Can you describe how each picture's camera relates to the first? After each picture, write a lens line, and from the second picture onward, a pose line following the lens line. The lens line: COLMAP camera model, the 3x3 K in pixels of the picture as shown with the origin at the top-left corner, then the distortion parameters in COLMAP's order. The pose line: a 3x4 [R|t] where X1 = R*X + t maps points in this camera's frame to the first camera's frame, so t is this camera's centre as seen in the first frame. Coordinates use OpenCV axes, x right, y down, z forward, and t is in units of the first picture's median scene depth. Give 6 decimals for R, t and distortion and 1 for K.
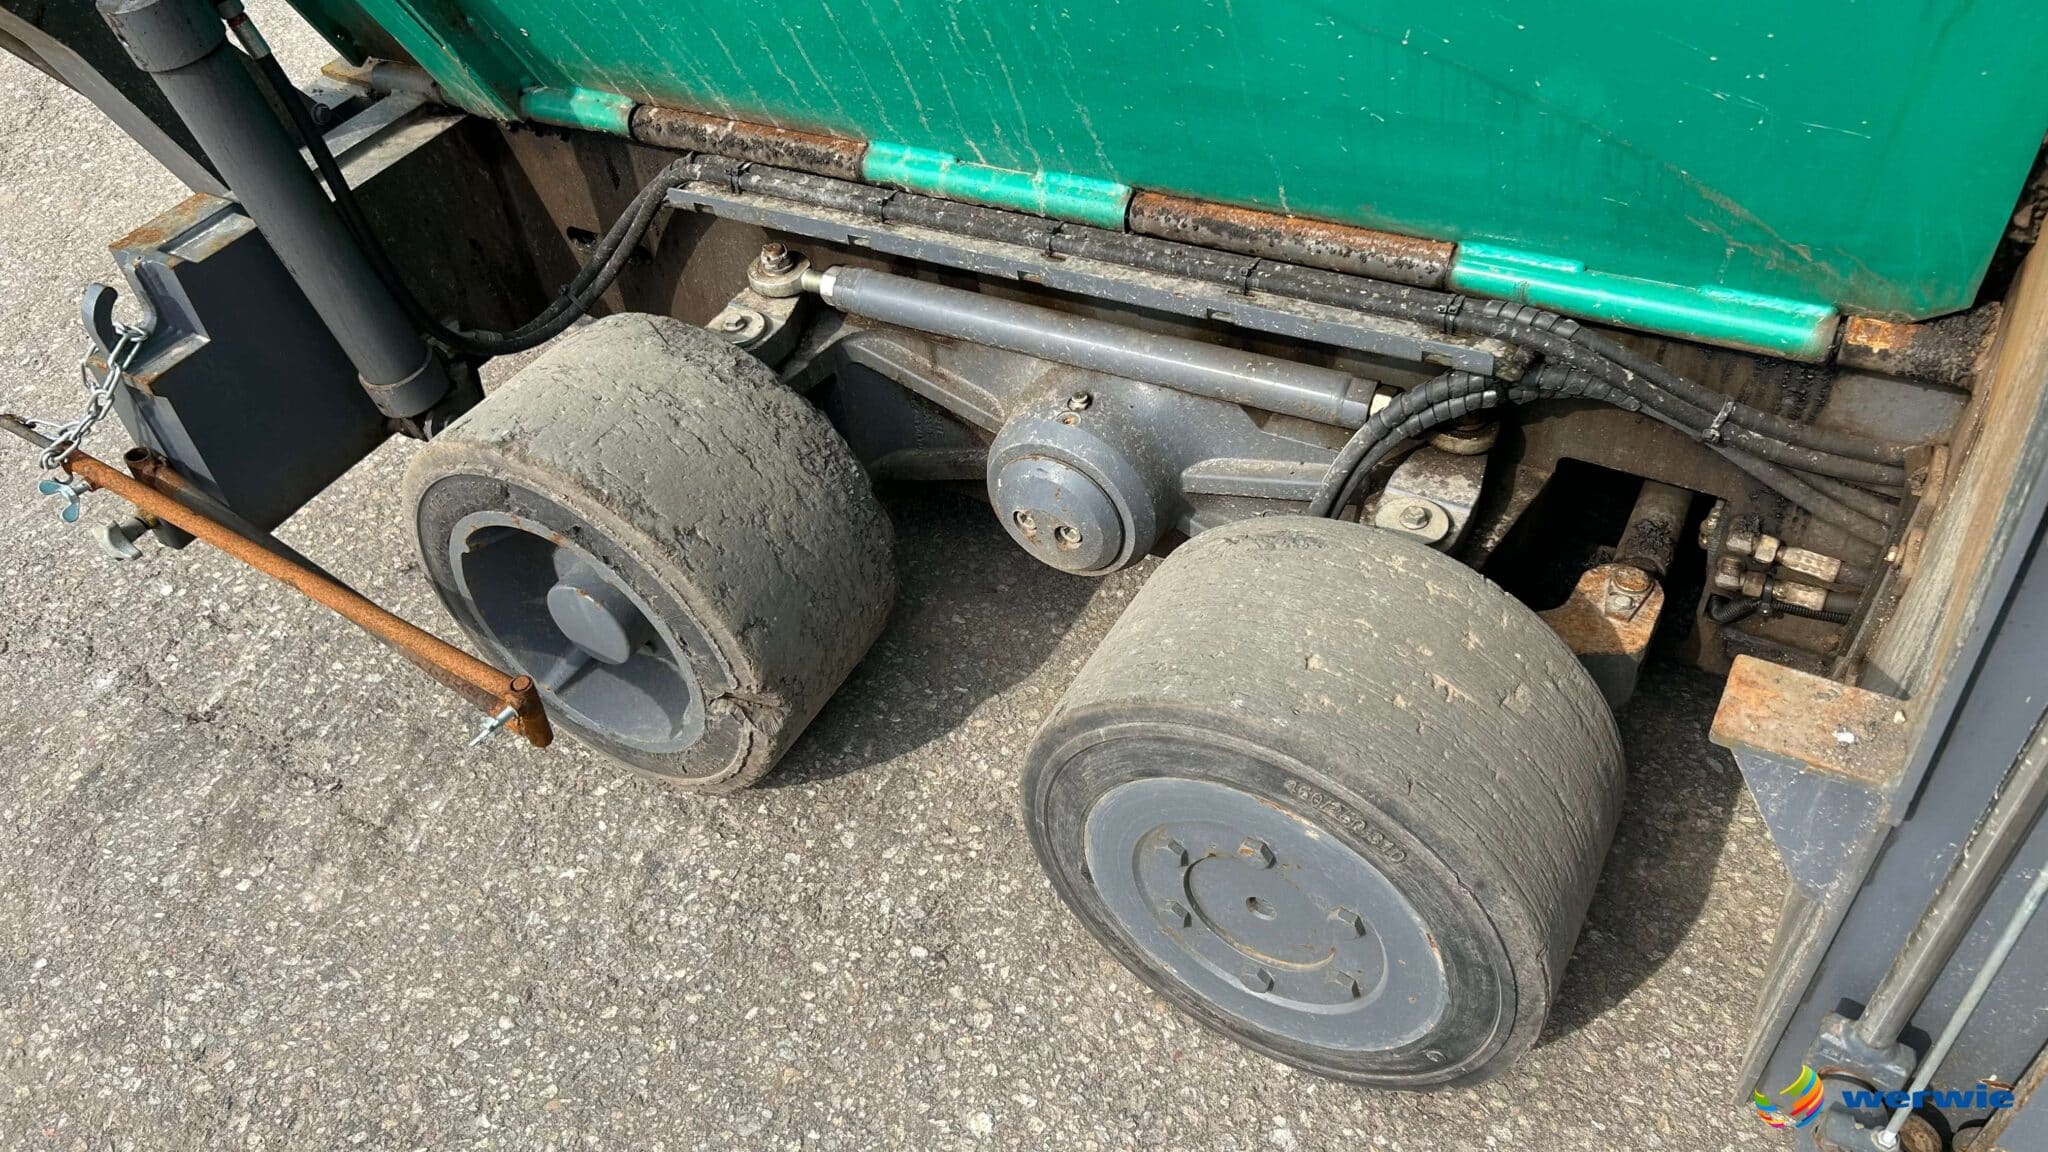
lens RADIAL K [[1602.6, 0, 1026.5], [0, 1602.6, 570.8], [0, 0, 1]] dist [0.005863, 0.008124]
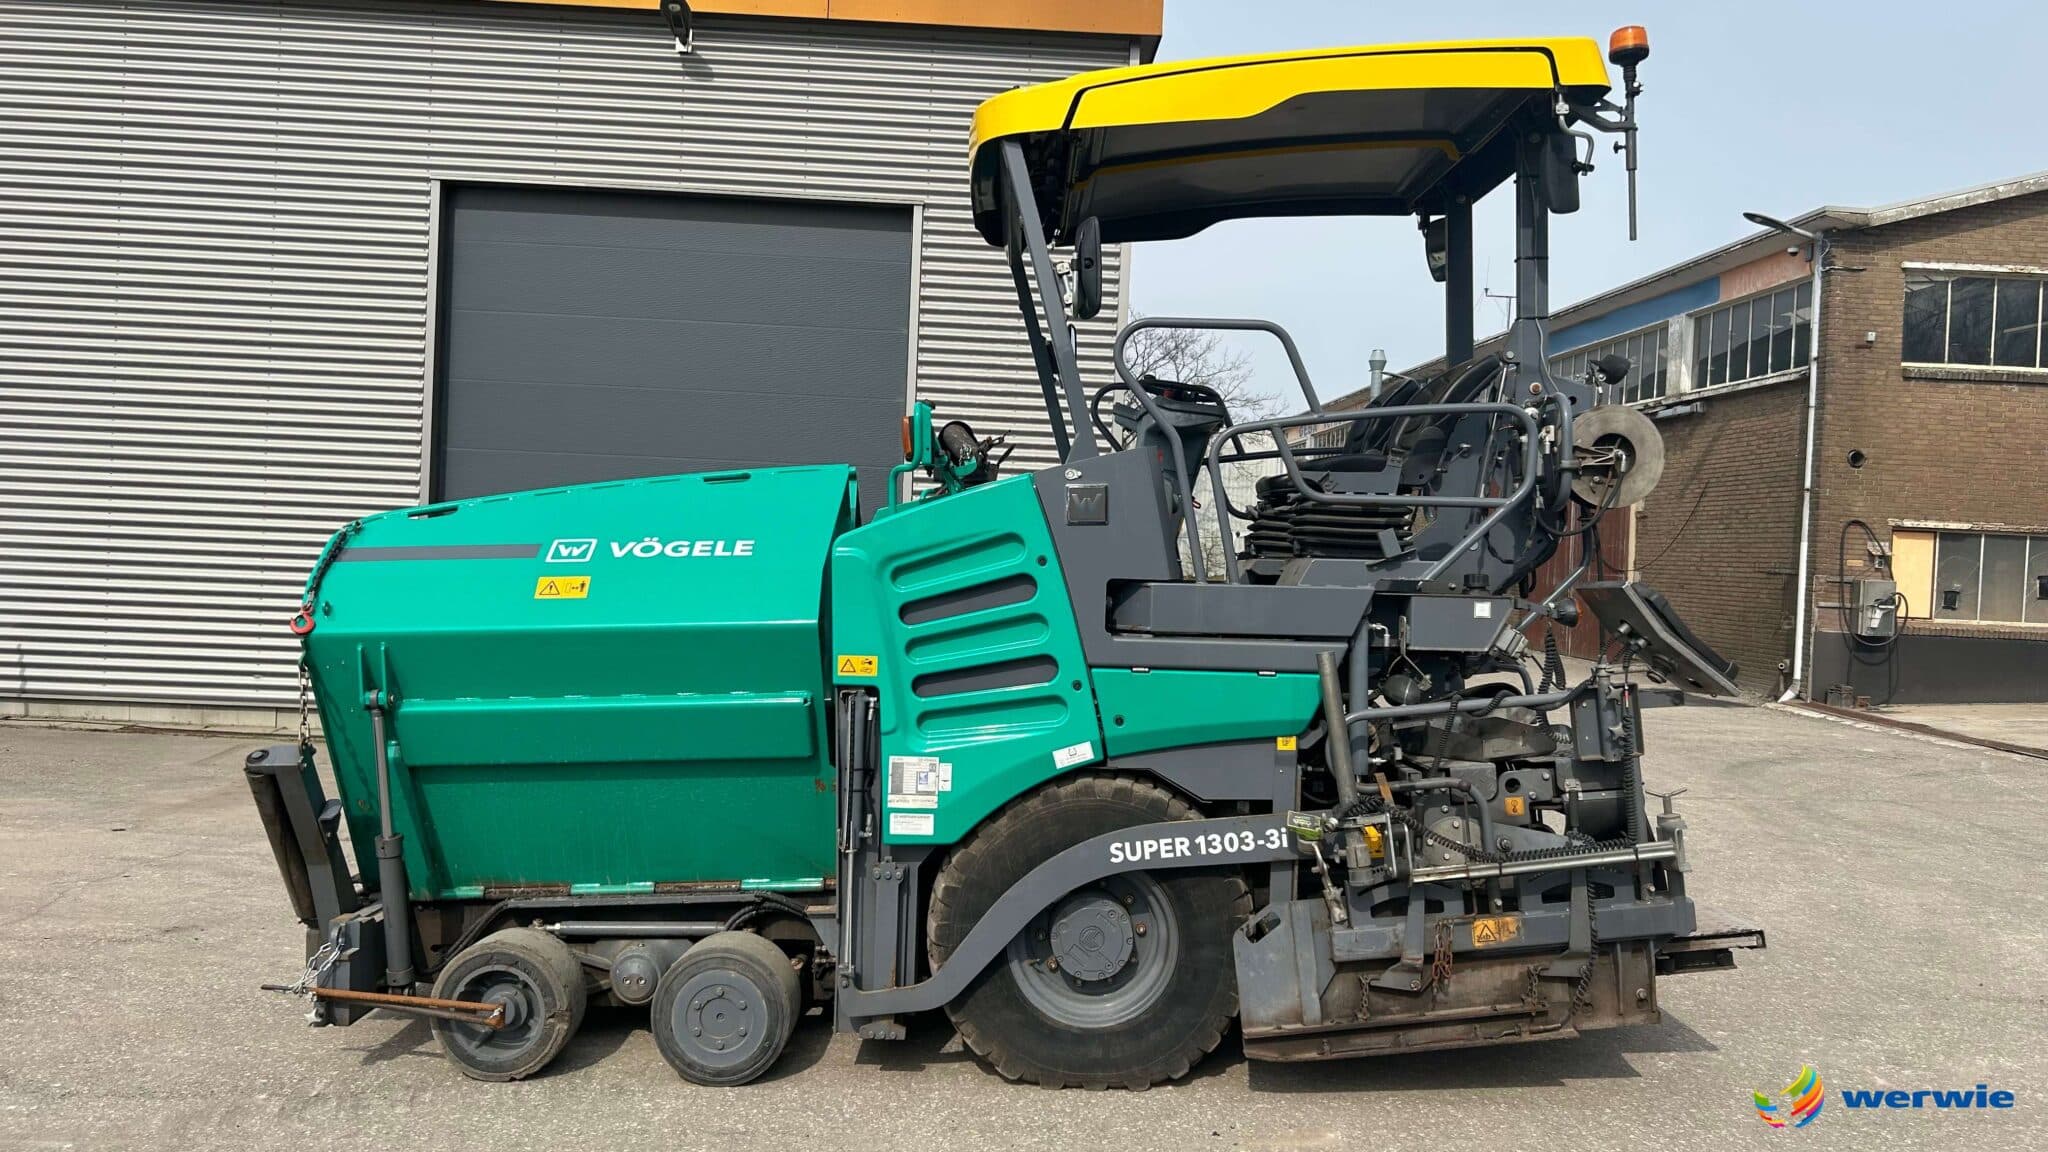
lens RADIAL K [[1602.6, 0, 1023.6], [0, 1602.6, 575.8], [0, 0, 1]] dist [0.005863, 0.008124]
pose [[0.880240, 0.079592, 0.467807, -0.923470], [0.259648, 0.744379, -0.615209, 1.645787], [-0.397191, 0.662997, 0.634567, -2.073825]]
